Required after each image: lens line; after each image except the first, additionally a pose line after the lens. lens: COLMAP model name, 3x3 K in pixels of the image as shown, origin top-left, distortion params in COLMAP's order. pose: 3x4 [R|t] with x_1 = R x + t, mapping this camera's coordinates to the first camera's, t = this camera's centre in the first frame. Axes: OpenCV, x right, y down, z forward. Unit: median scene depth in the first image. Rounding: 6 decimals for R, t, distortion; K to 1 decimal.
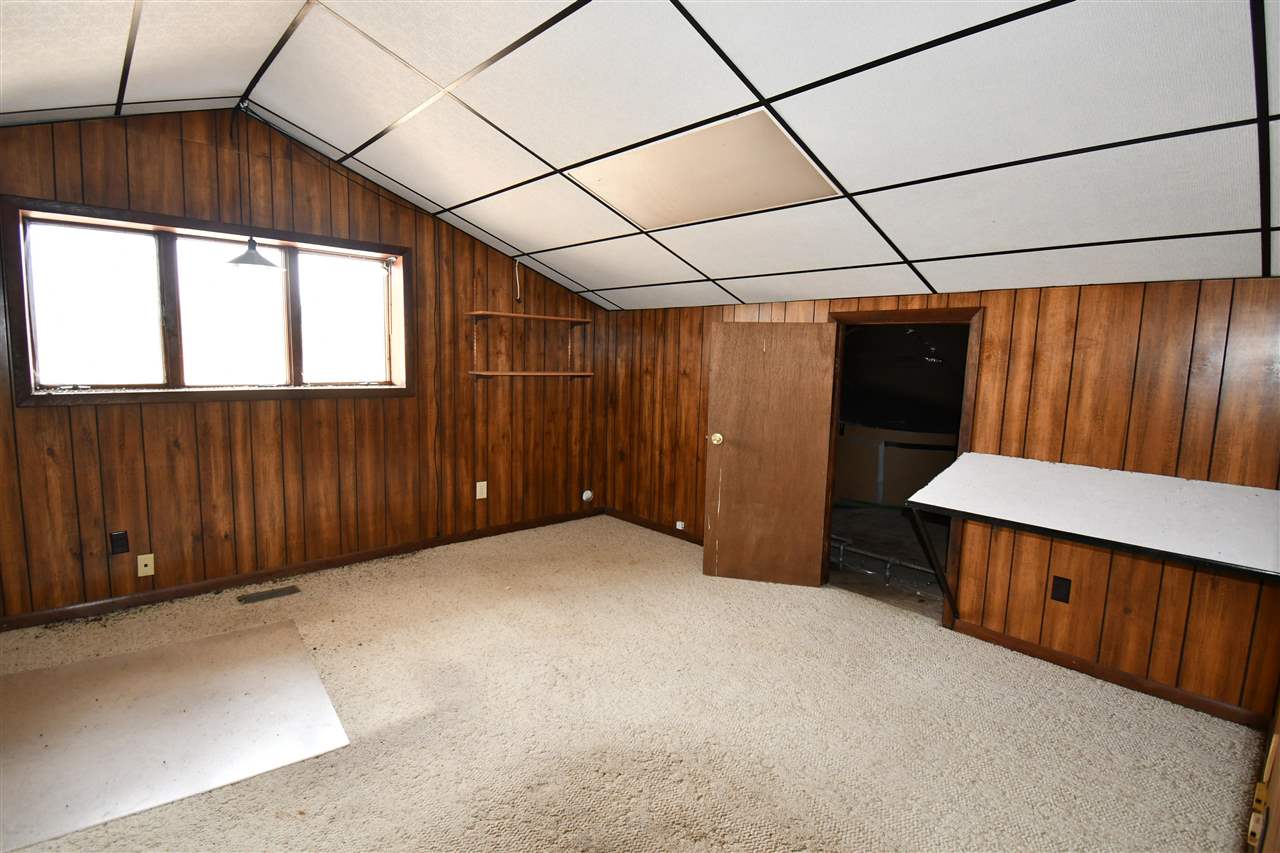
lens RADIAL K [[611.6, 0, 637.8], [0, 611.6, 429.6], [0, 0, 1]] dist [0.016151, -0.027220]
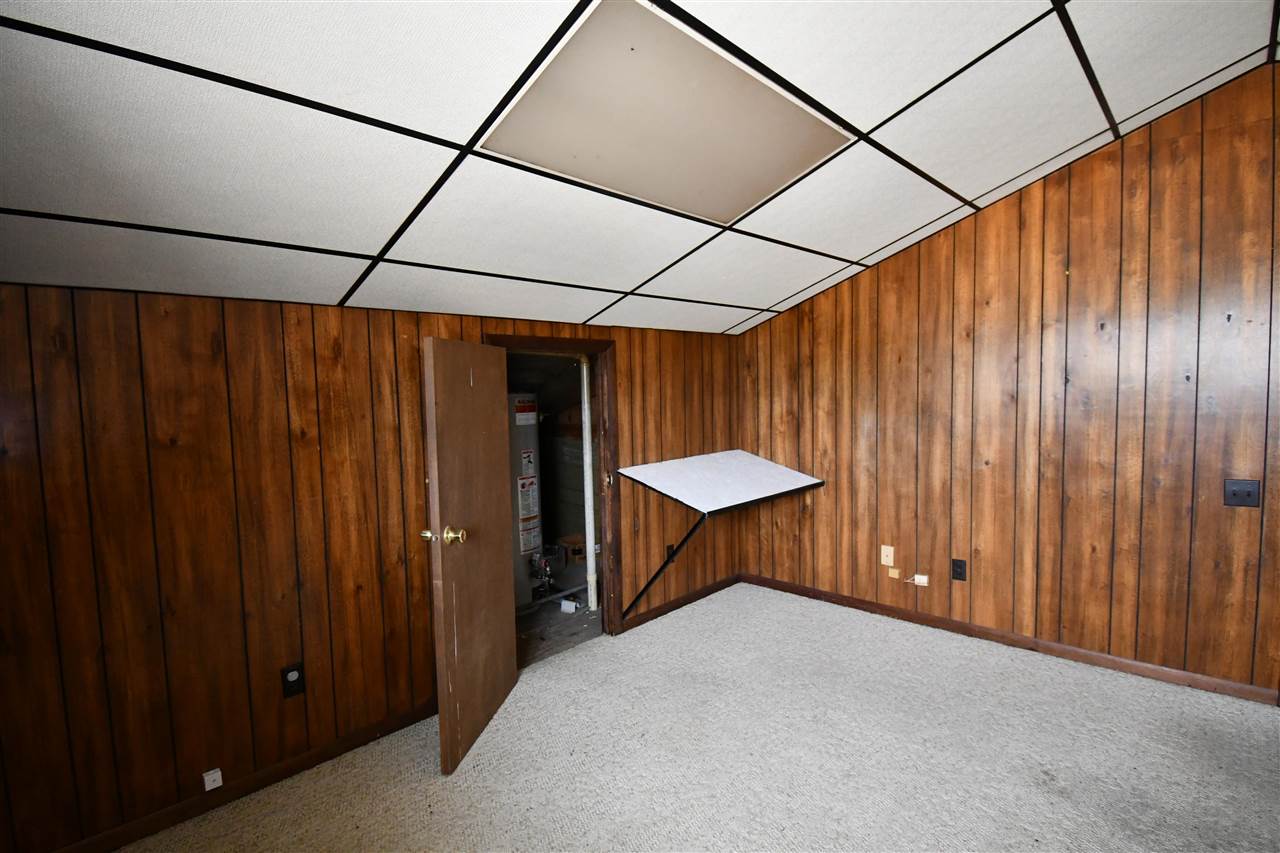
lens RADIAL K [[611.6, 0, 637.8], [0, 611.6, 429.6], [0, 0, 1]] dist [0.016151, -0.027220]
pose [[-0.076278, -0.096218, 0.992433, -0.522627], [0.141590, 0.984201, 0.106303, -0.138936], [-0.986982, 0.148627, -0.061449, 0.954285]]
